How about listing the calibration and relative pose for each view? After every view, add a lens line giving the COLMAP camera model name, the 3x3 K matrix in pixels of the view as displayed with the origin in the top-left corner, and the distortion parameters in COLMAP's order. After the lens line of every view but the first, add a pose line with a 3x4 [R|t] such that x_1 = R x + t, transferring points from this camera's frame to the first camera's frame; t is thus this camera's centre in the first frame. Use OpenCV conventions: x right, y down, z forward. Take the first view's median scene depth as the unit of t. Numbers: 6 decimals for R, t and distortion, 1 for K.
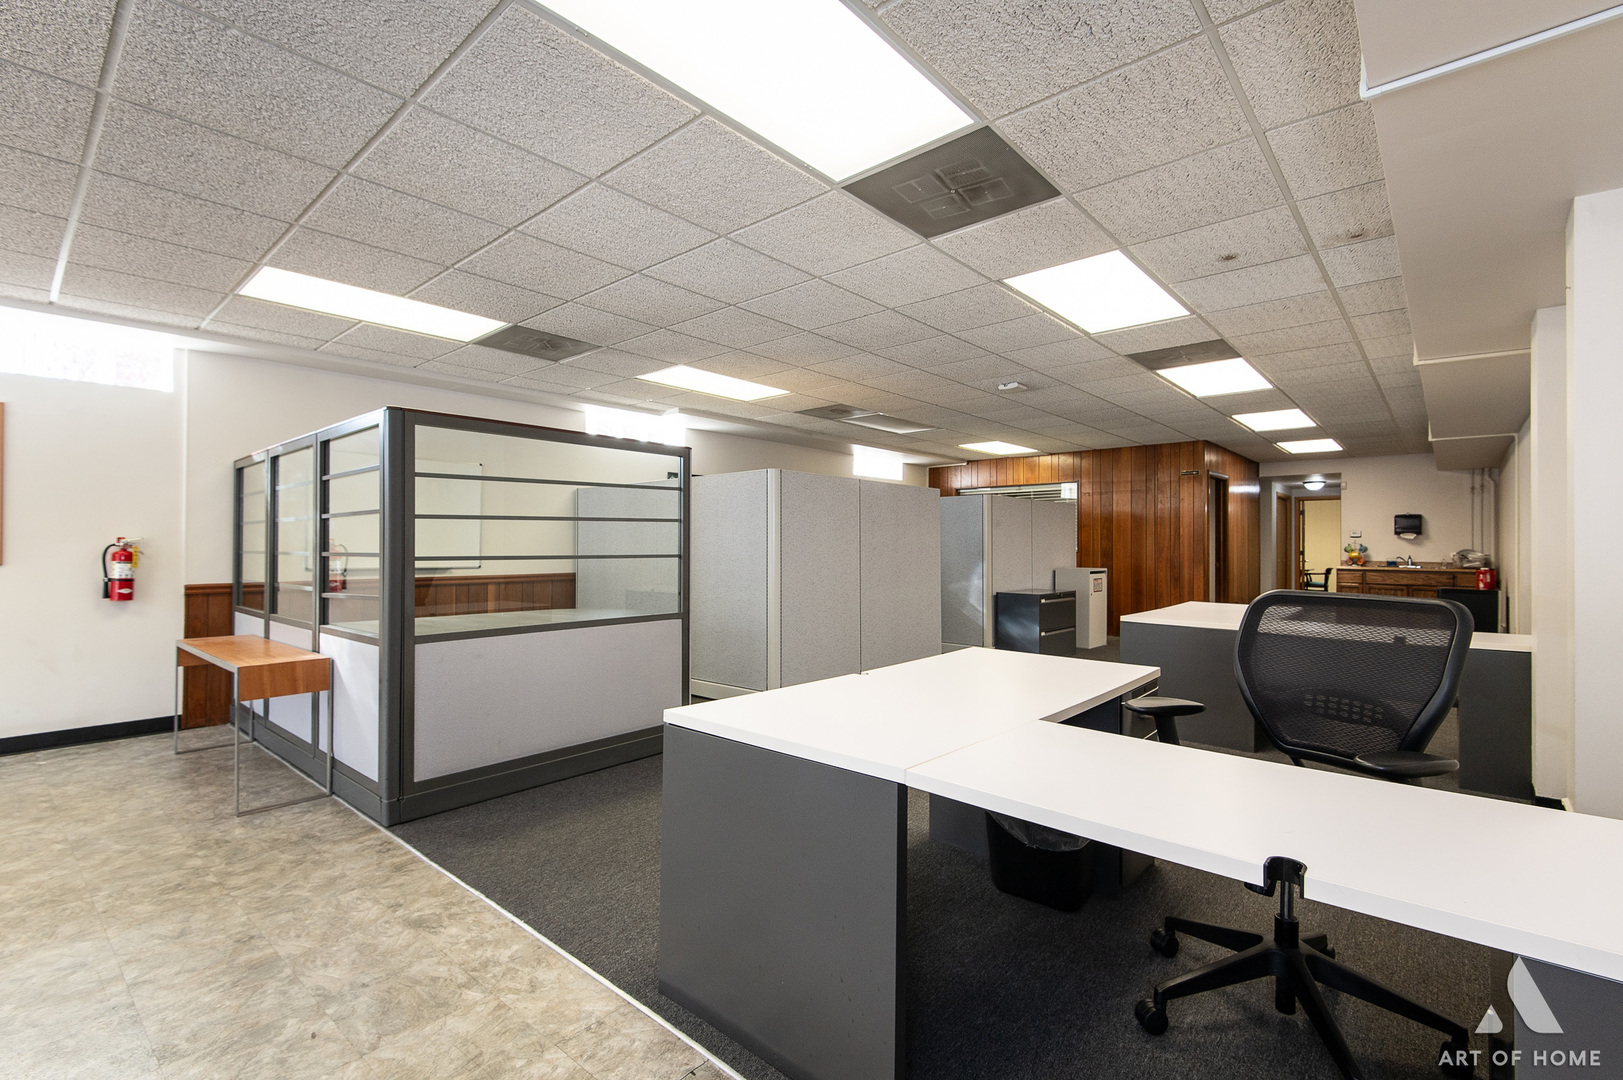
lens RADIAL K [[730.7, 0, 811.3], [0, 730.7, 543.8], [0, 0, 1]] dist [0.021467, -0.000263]
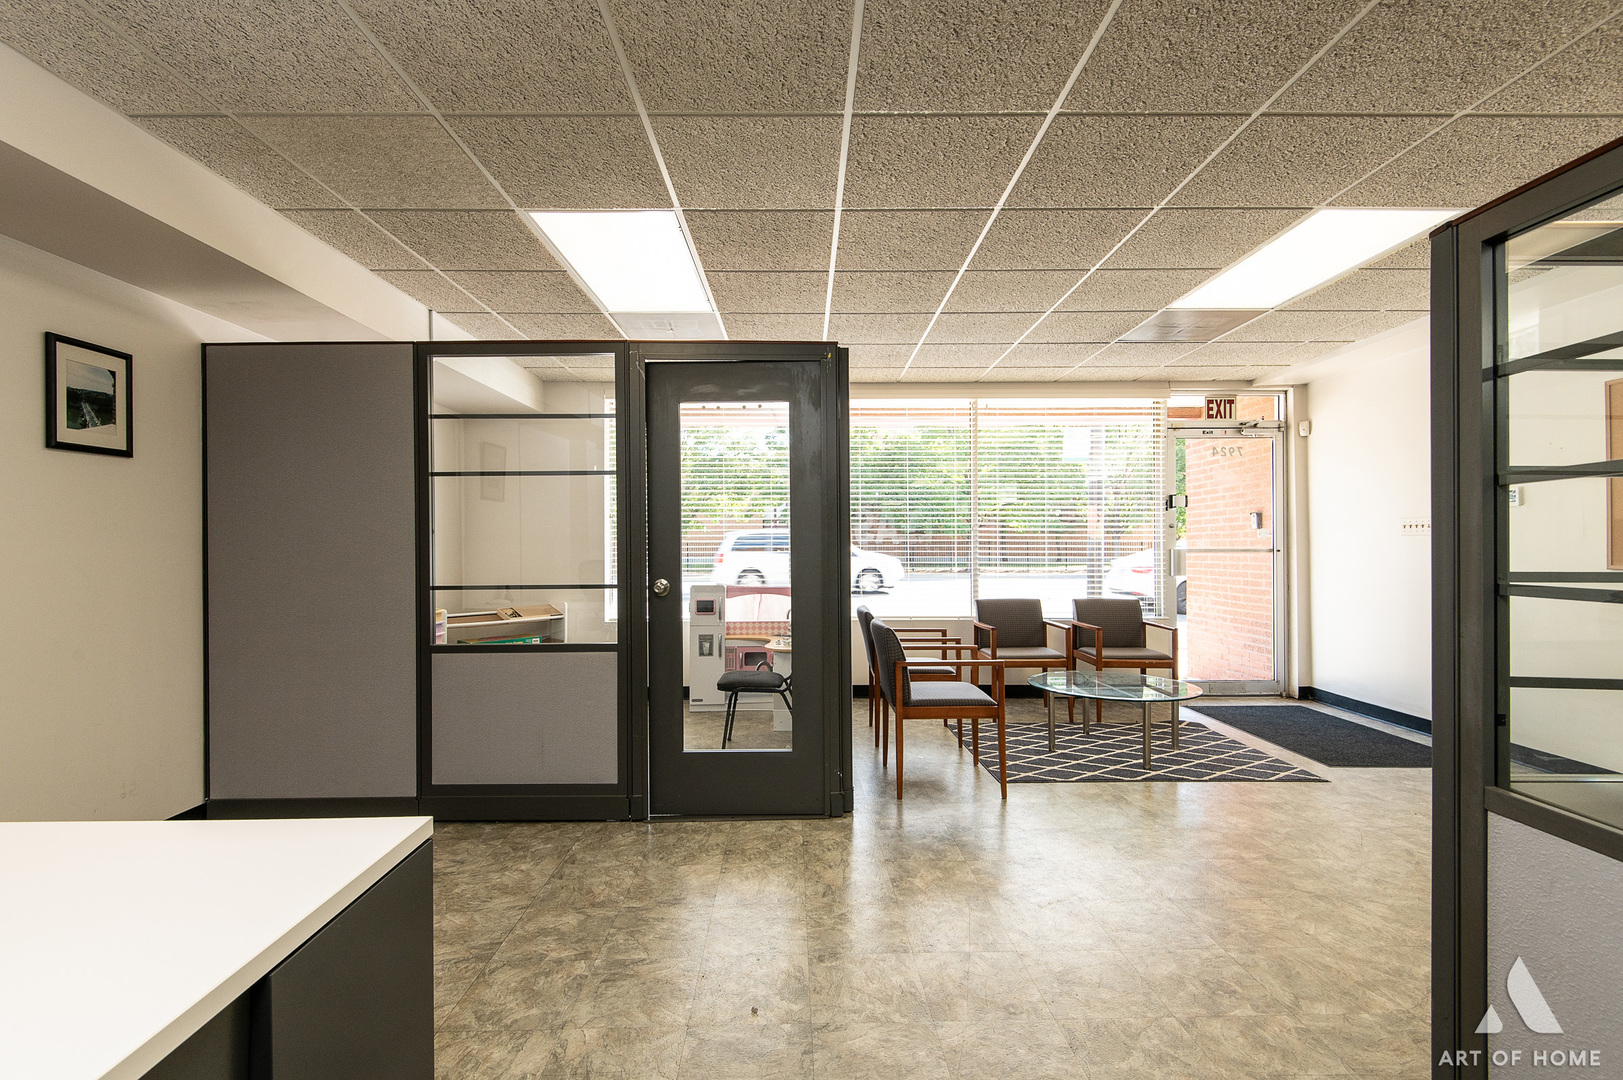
lens RADIAL K [[730.7, 0, 819.2], [0, 730.7, 542.6], [0, 0, 1]] dist [0.021467, -0.000263]
pose [[-0.739099, 0.001220, -0.673596, -0.012194], [0.008389, 0.999937, -0.007393, -0.008290], [0.673545, -0.011115, -0.739063, 1.314700]]
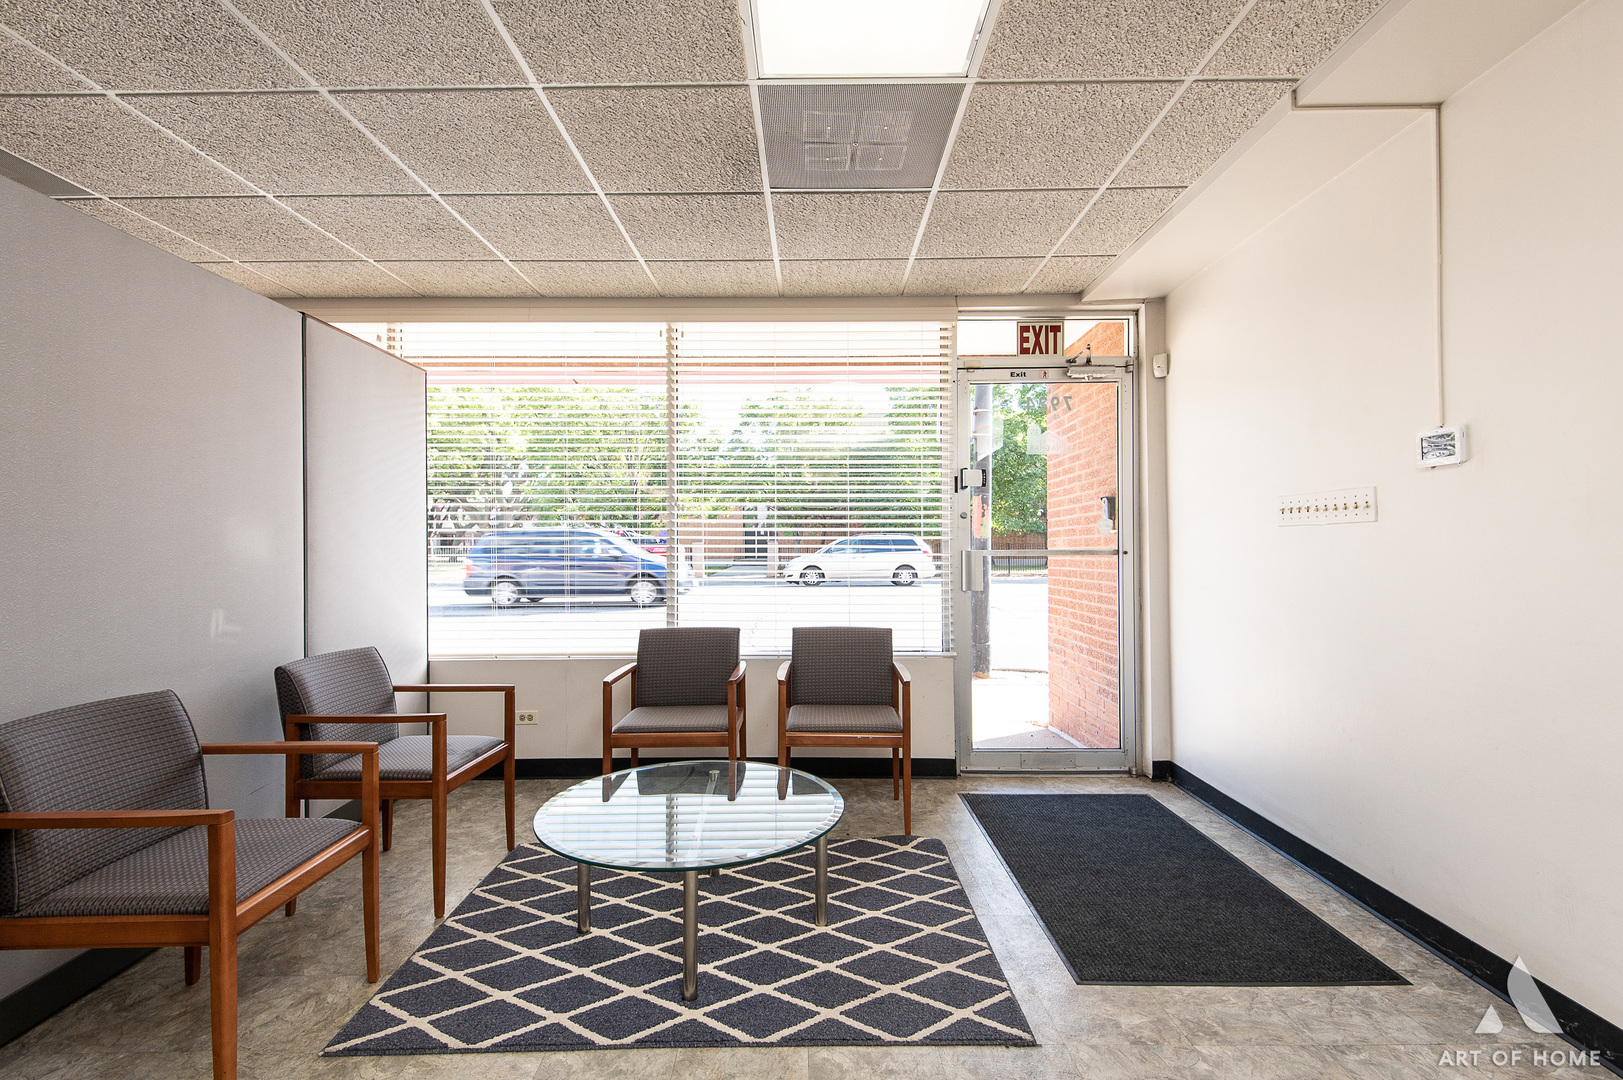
lens RADIAL K [[730.7, 0, 802.2], [0, 730.7, 544.0], [0, 0, 1]] dist [0.021467, -0.000263]
pose [[-0.755673, 0.000810, -0.654949, -0.099002], [0.008678, 0.999924, -0.008777, -0.007532], [0.654892, -0.012316, -0.755622, 1.312531]]
